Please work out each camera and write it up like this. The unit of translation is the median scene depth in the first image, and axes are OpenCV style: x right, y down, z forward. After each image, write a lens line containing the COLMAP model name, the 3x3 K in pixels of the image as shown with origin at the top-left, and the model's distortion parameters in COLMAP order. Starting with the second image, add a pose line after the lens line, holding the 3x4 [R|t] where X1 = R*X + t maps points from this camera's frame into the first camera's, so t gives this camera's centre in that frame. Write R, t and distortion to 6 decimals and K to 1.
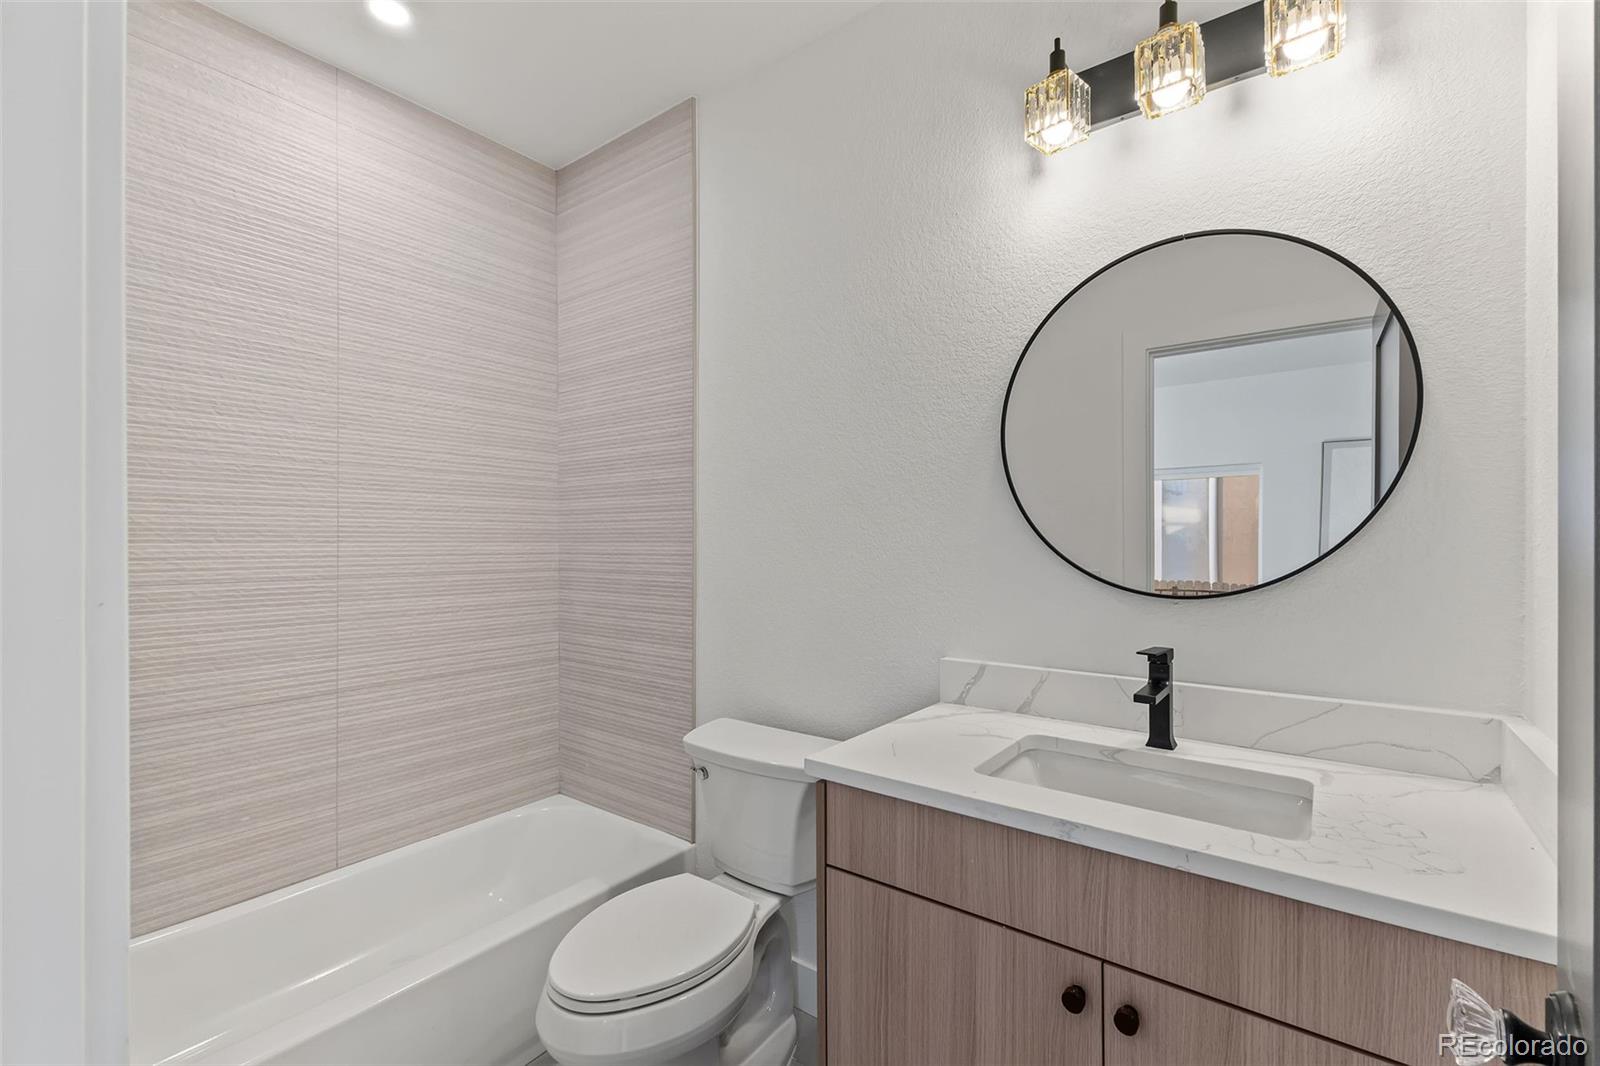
lens RADIAL K [[689.7, 0, 800.0], [0, 689.7, 533.0], [0, 0, 1]] dist [-0.000500, -0.000164]
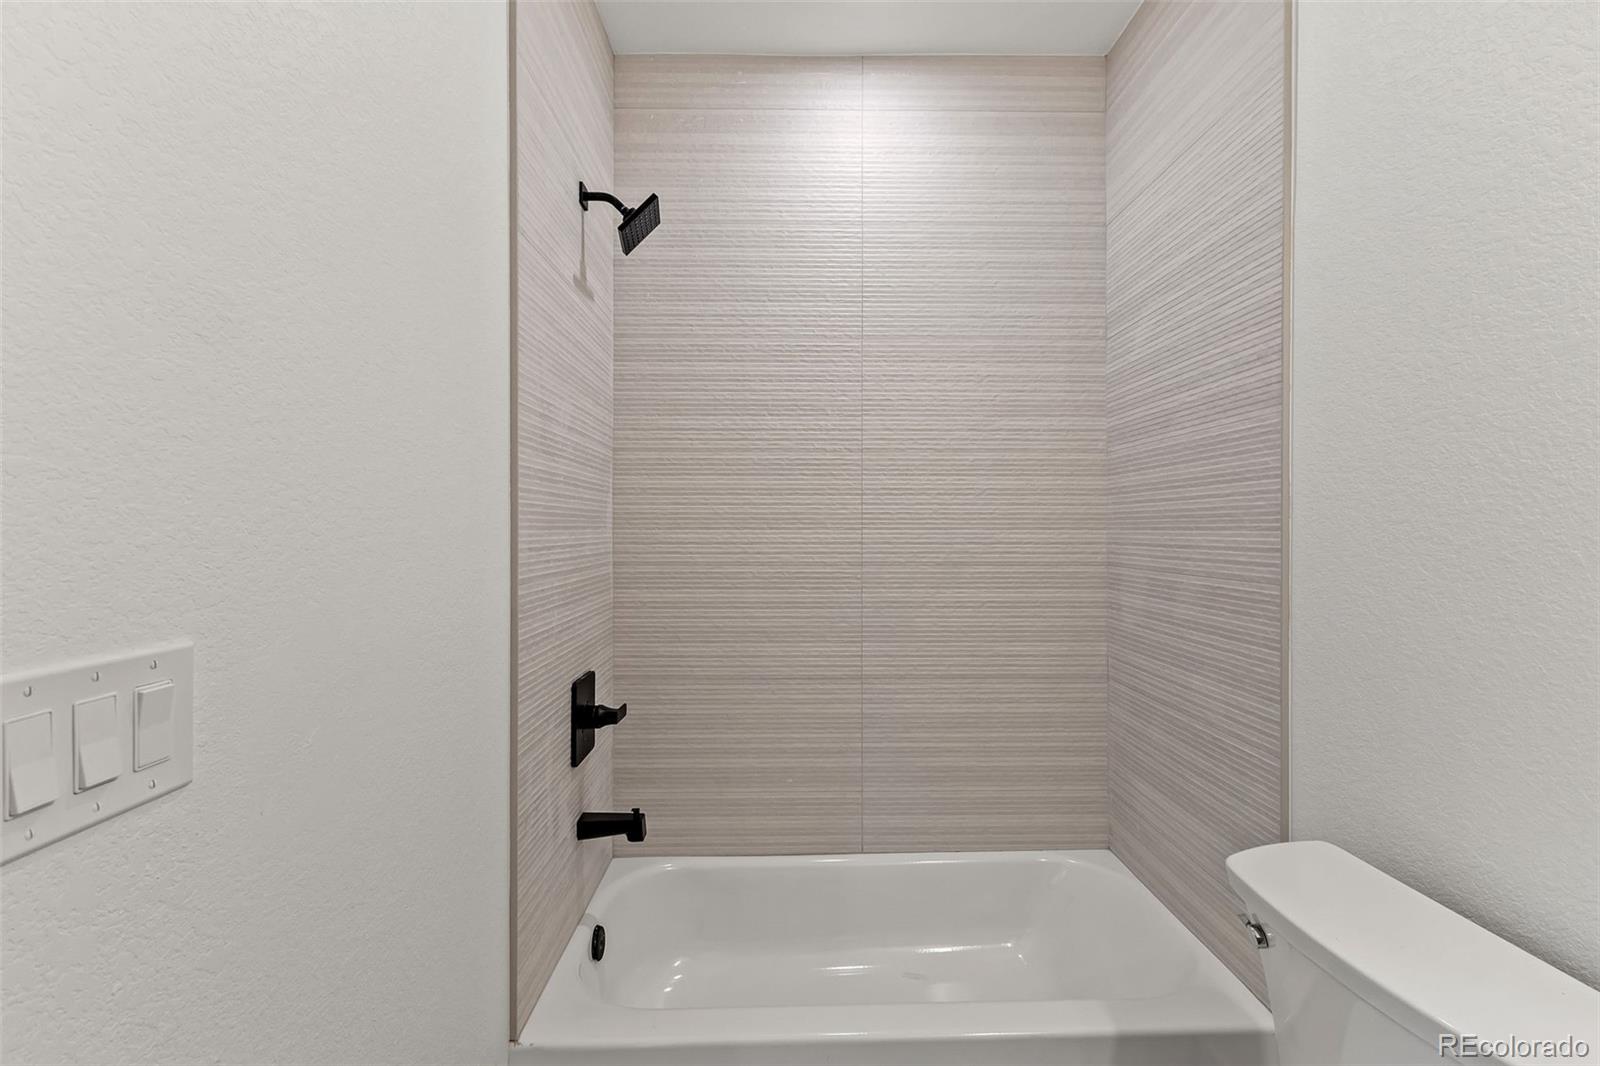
lens RADIAL K [[689.7, 0, 799.6], [0, 689.7, 528.6], [0, 0, 1]] dist [0.003607, -0.000113]
pose [[0.622194, 0.000103, -0.782863, 0.056707], [0.010299, 0.999912, 0.008316, 0.003136], [0.782796, -0.013237, 0.622138, 0.282325]]
